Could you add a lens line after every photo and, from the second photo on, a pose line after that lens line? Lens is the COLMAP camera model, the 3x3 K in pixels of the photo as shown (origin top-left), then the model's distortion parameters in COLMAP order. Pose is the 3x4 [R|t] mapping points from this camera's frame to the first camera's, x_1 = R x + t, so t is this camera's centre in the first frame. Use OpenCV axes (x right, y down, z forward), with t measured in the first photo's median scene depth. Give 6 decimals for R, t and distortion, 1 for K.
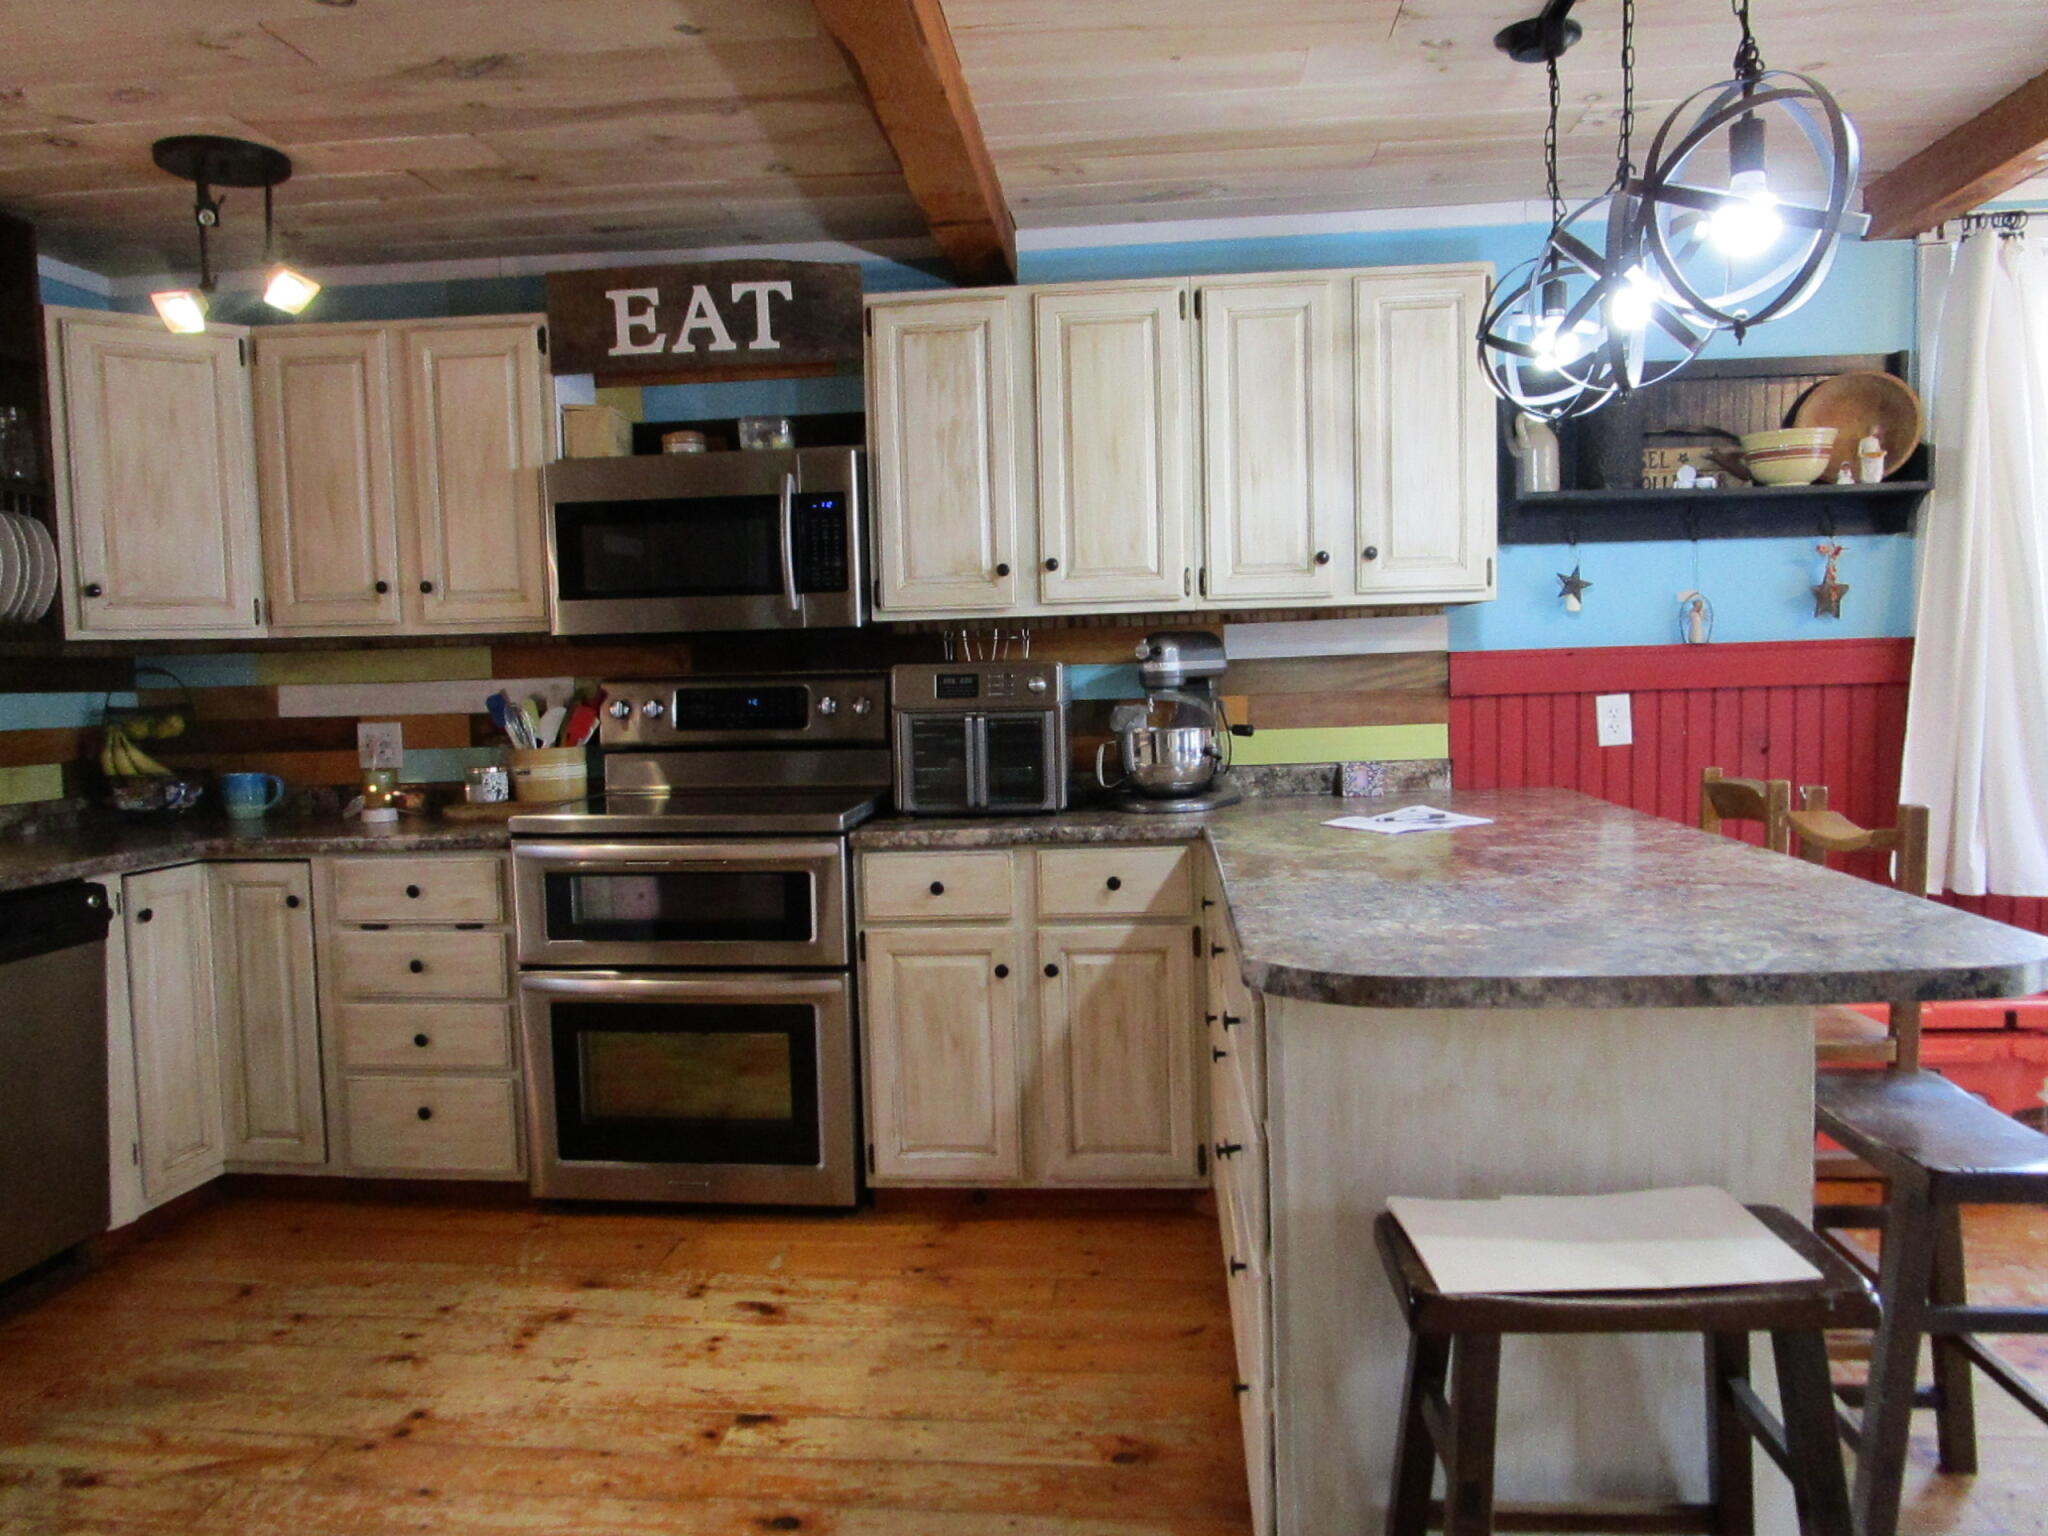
lens RADIAL K [[1459.8, 0, 1020.9], [0, 1459.8, 773.9], [0, 0, 1]] dist [-0.028957, 0.008473]
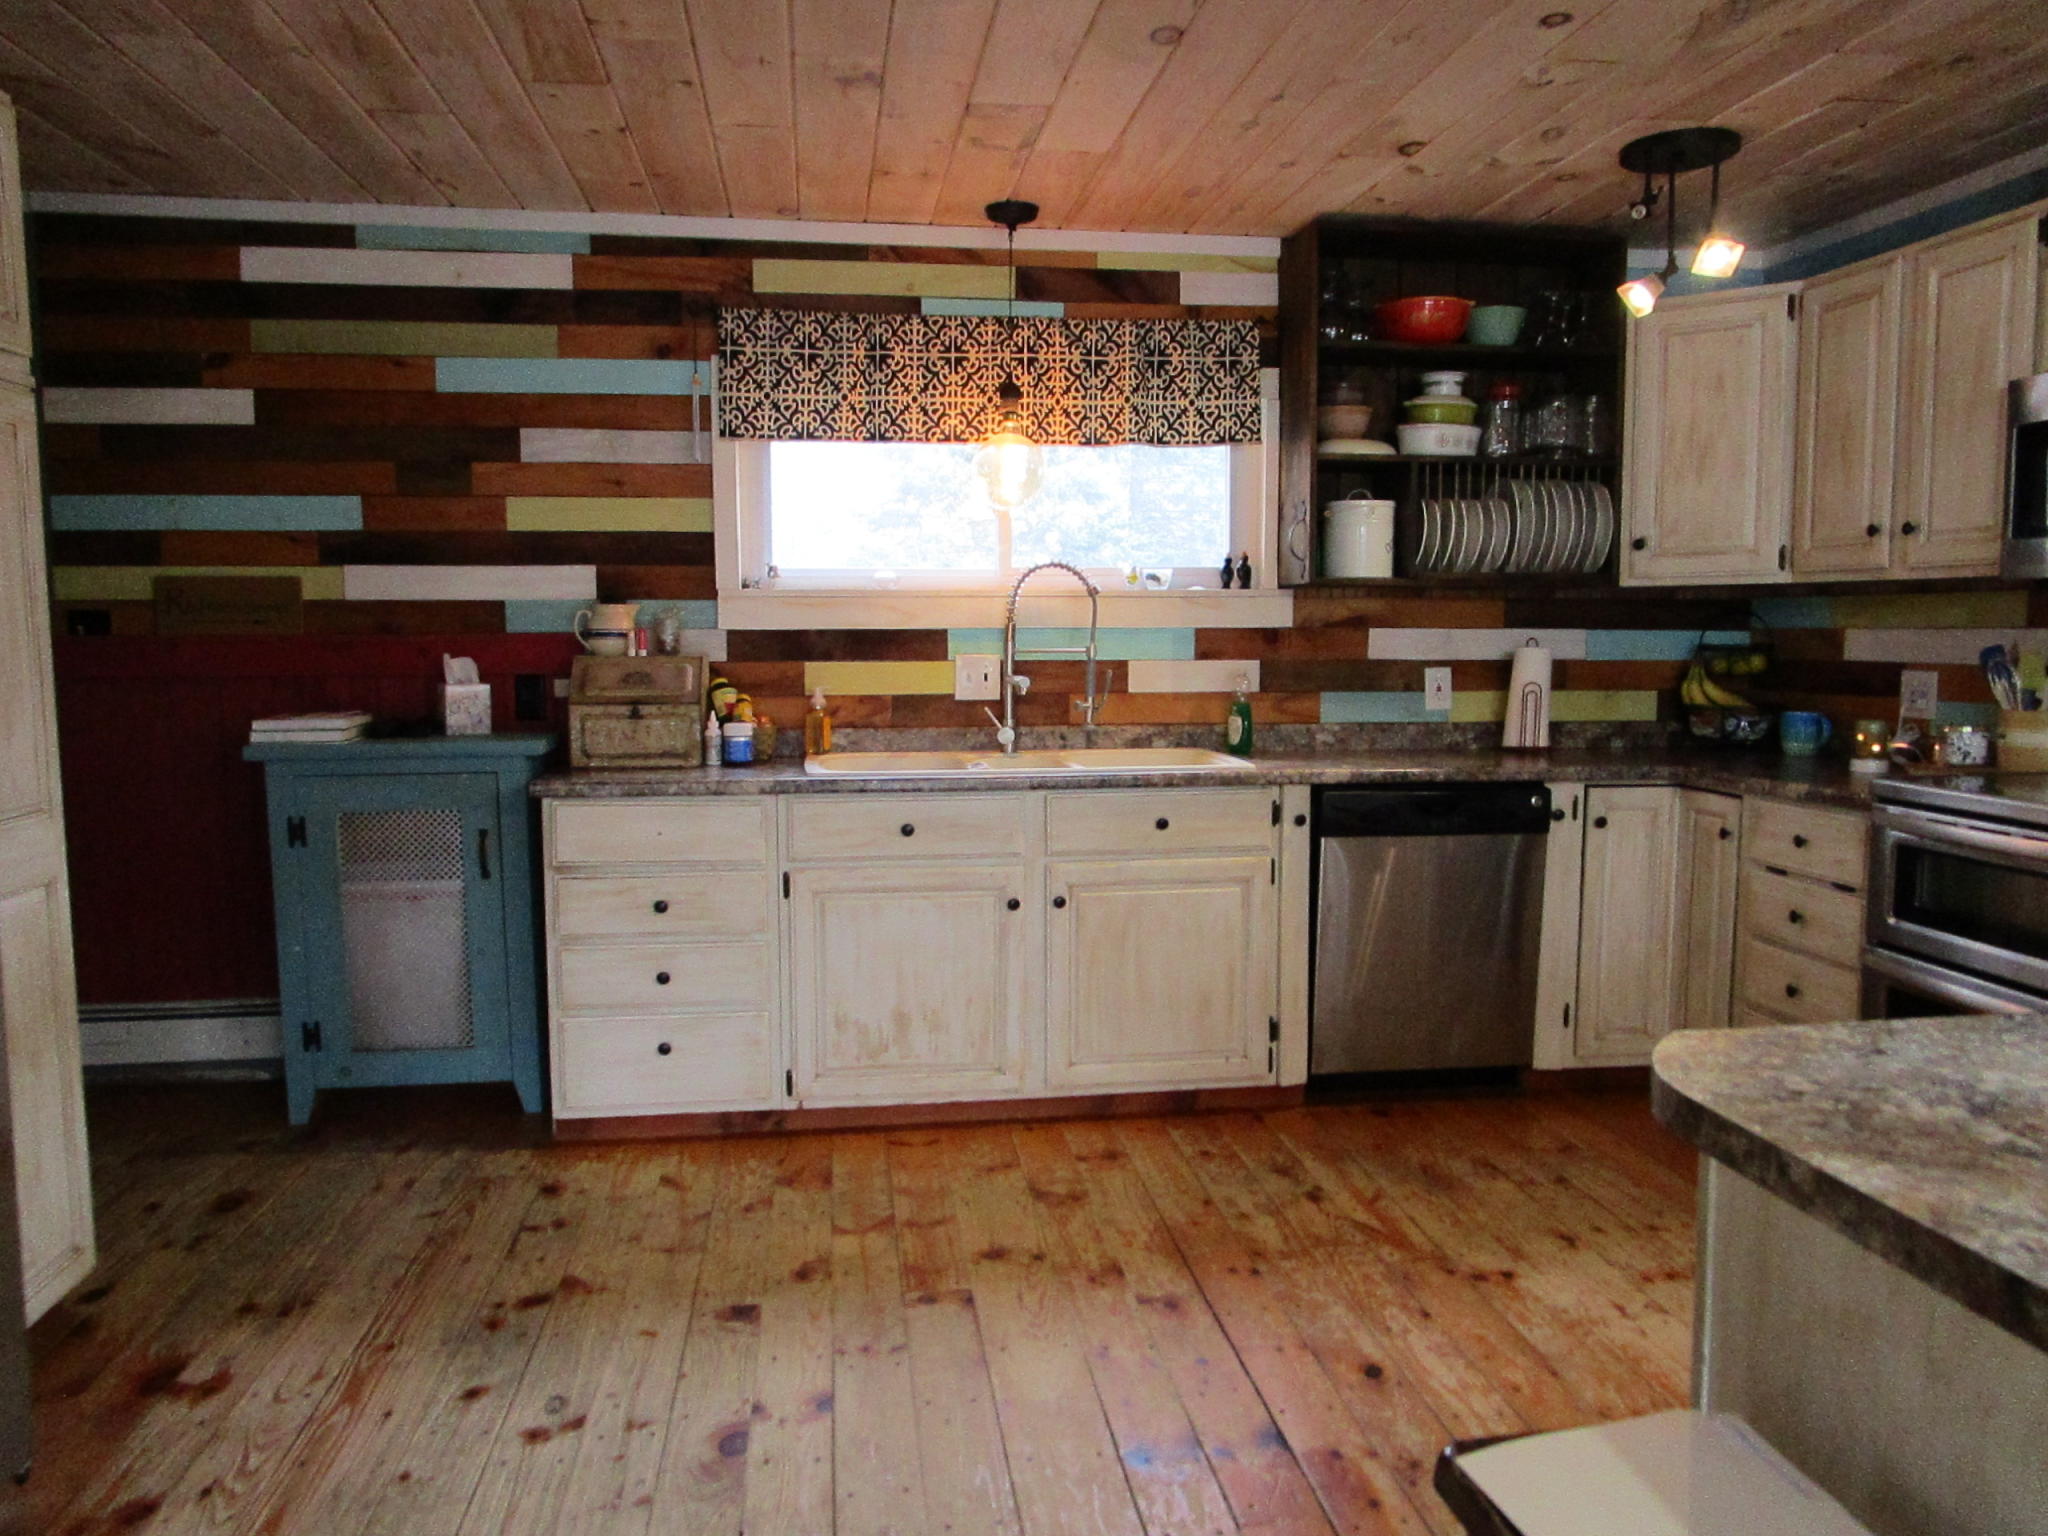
lens RADIAL K [[1459.8, 0, 1023.3], [0, 1459.8, 774.7], [0, 0, 1]] dist [-0.028957, 0.008473]
pose [[0.234519, 0.120880, -0.964567, 0.398435], [-0.071805, 0.991682, 0.106820, -0.031376], [0.969456, 0.044210, 0.241248, 0.241858]]
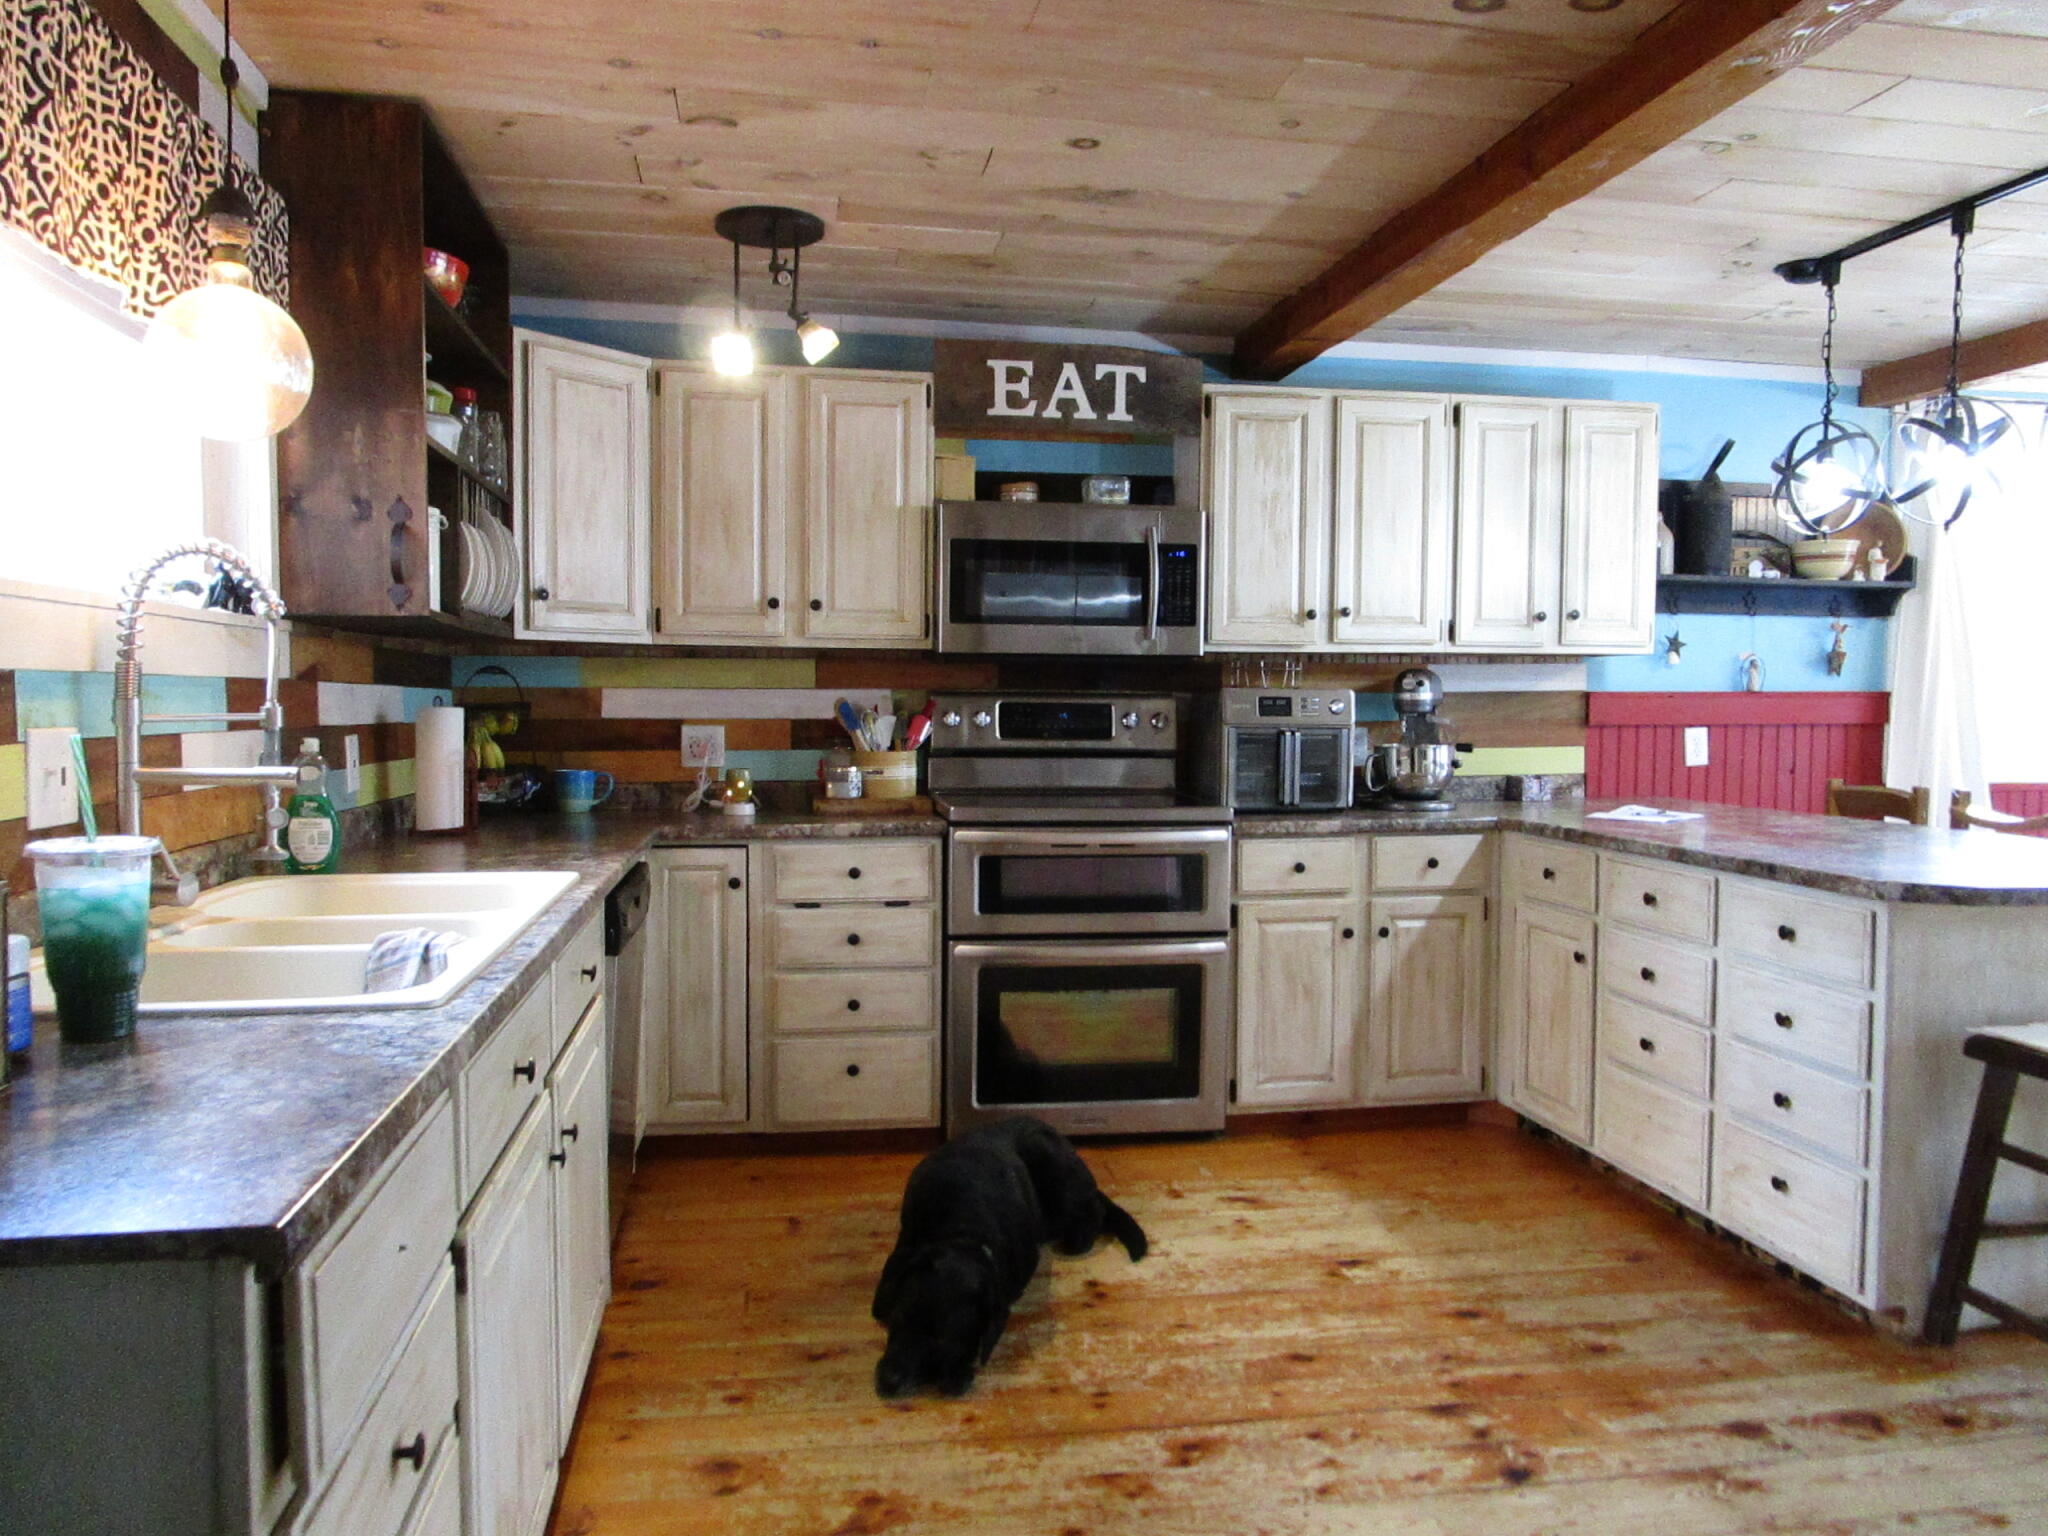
lens RADIAL K [[1459.8, 0, 1024.5], [0, 1459.8, 774.3], [0, 0, 1]] dist [-0.028957, 0.008473]
pose [[0.964797, 0.016673, 0.262467, -0.580973], [-0.010863, 0.999663, -0.023573, 0.028940], [-0.262772, 0.019892, 0.964653, -0.134983]]
